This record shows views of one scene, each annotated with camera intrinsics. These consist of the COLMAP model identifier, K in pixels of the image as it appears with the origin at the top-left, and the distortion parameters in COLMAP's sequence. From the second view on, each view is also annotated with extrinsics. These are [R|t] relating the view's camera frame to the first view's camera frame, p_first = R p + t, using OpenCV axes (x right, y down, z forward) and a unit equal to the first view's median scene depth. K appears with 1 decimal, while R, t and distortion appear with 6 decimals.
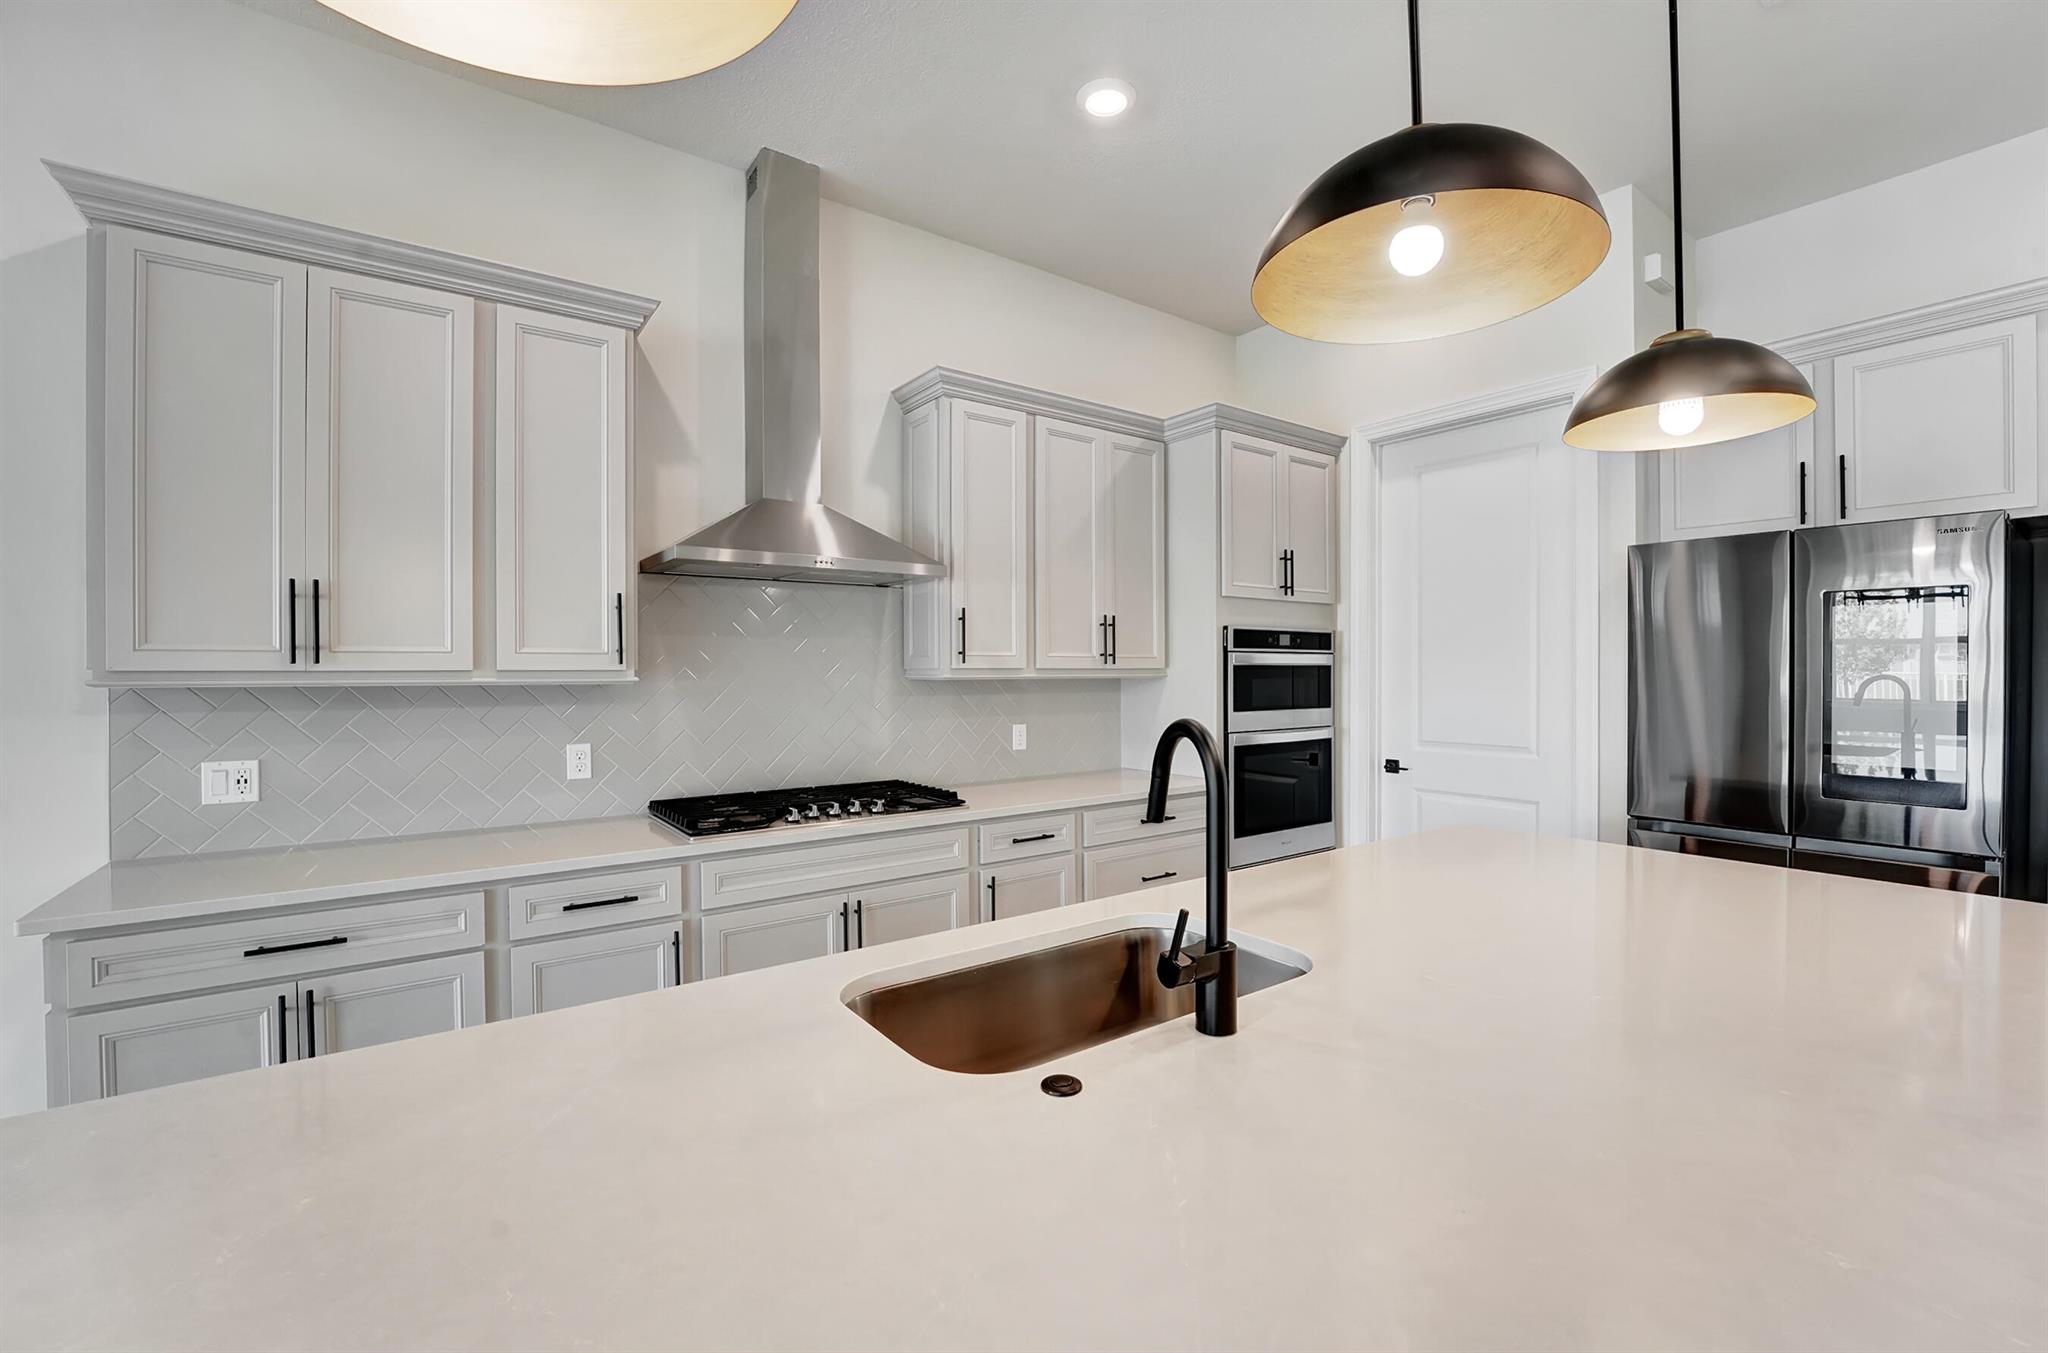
lens RADIAL K [[865.4, 0, 1051.0], [0, 865.4, 679.5], [0, 0, 1]] dist [-0.017859, -0.000073]
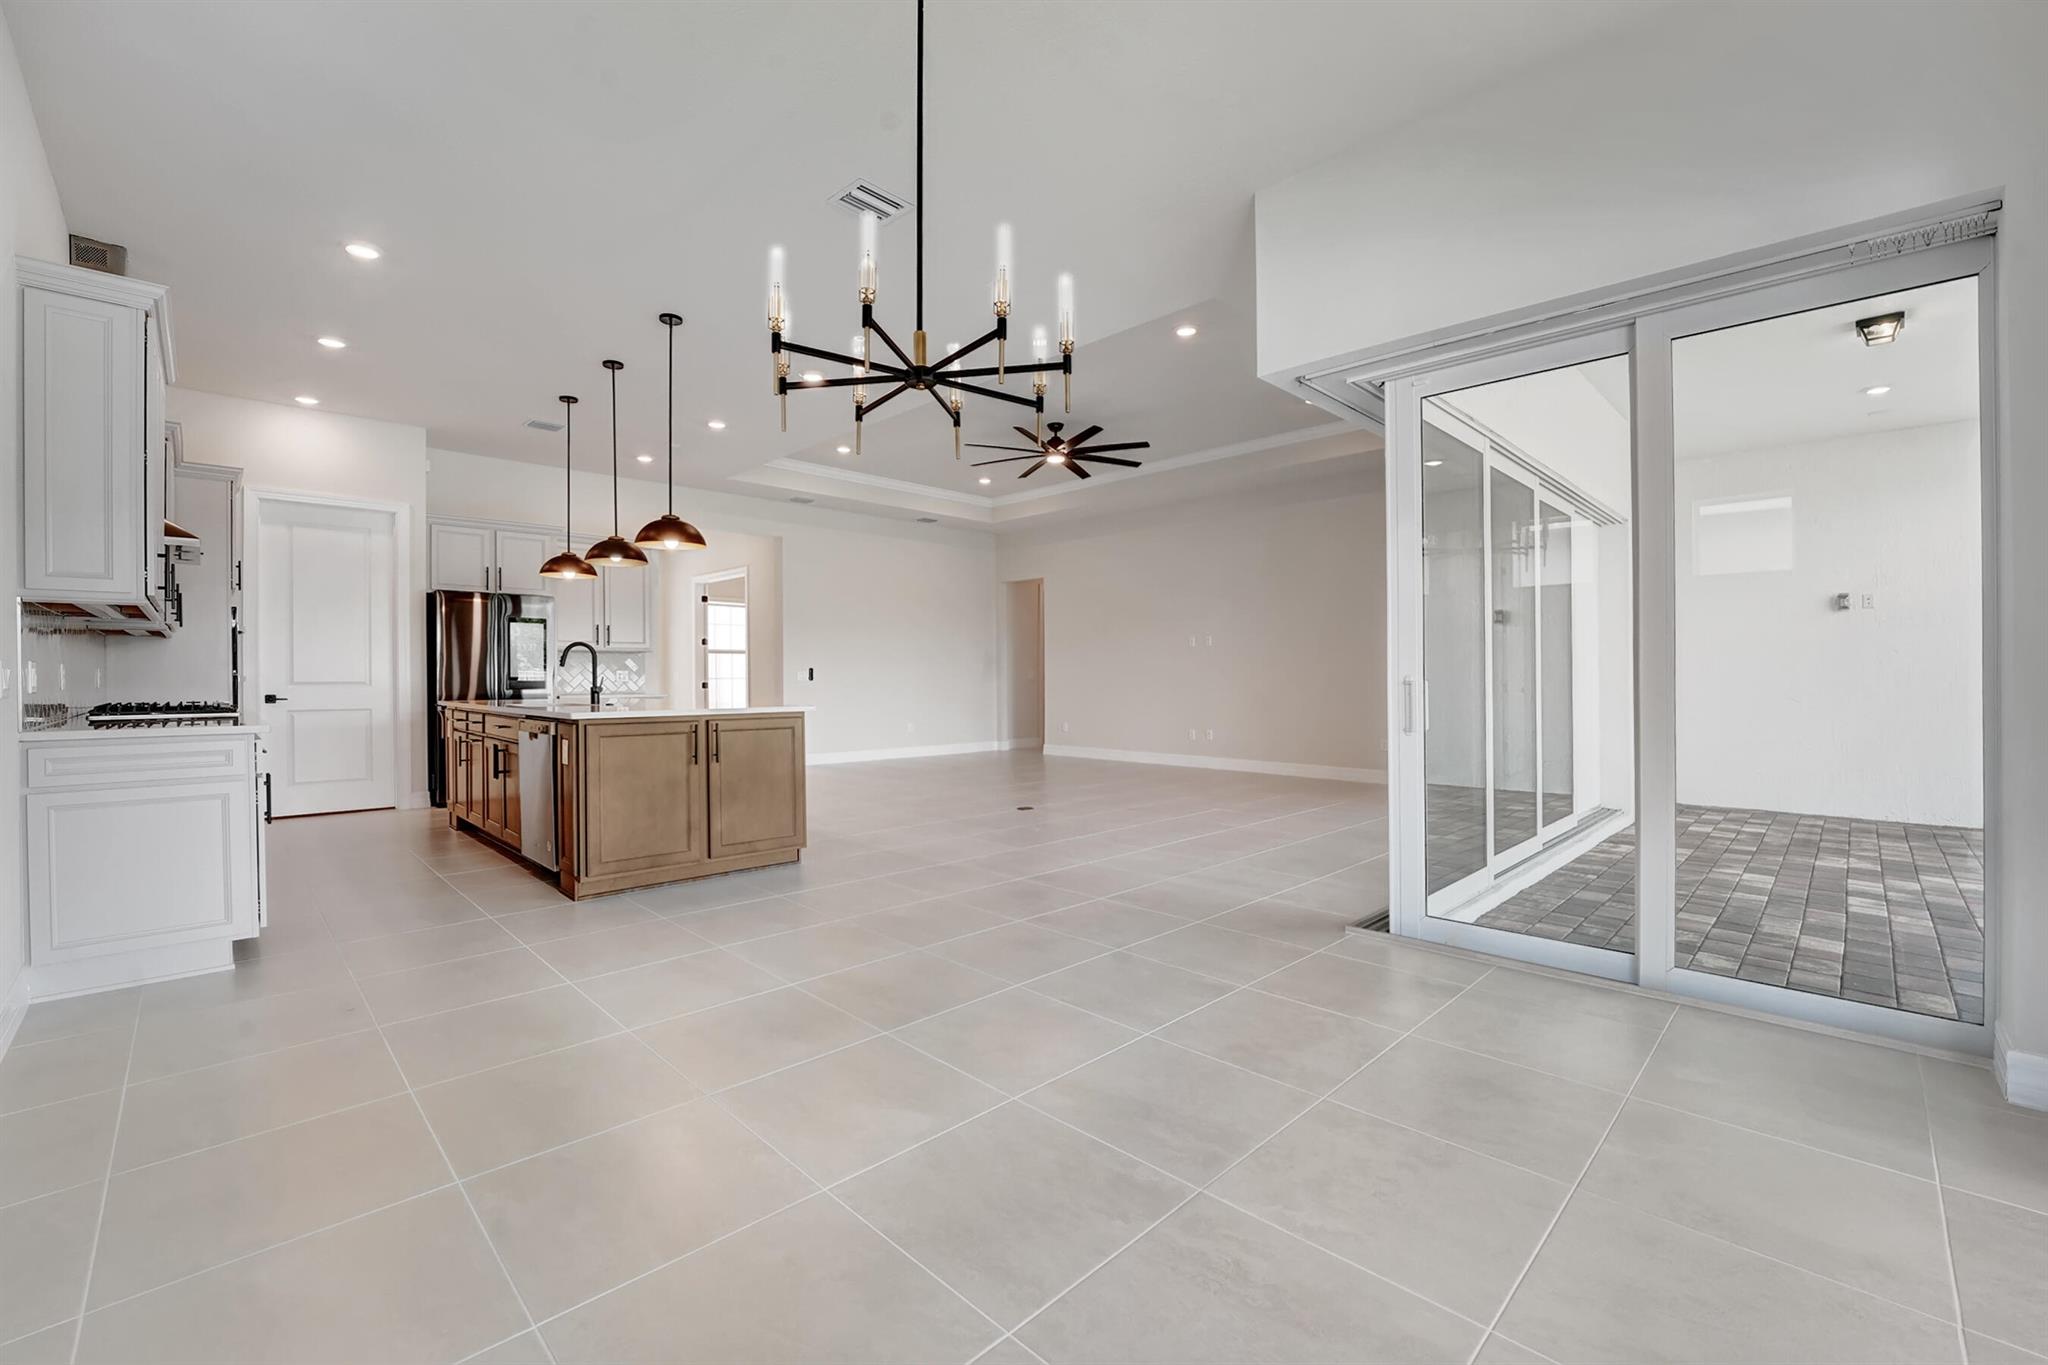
lens RADIAL K [[854.2, 0, 1019.3], [0, 854.2, 668.2], [0, 0, 1]] dist [-0.025594, -0.000260]
pose [[-0.129472, 0.013587, 0.991490, -1.593445], [0.011887, 0.999856, -0.012149, 0.092221], [-0.991512, 0.010213, -0.129614, -0.262305]]
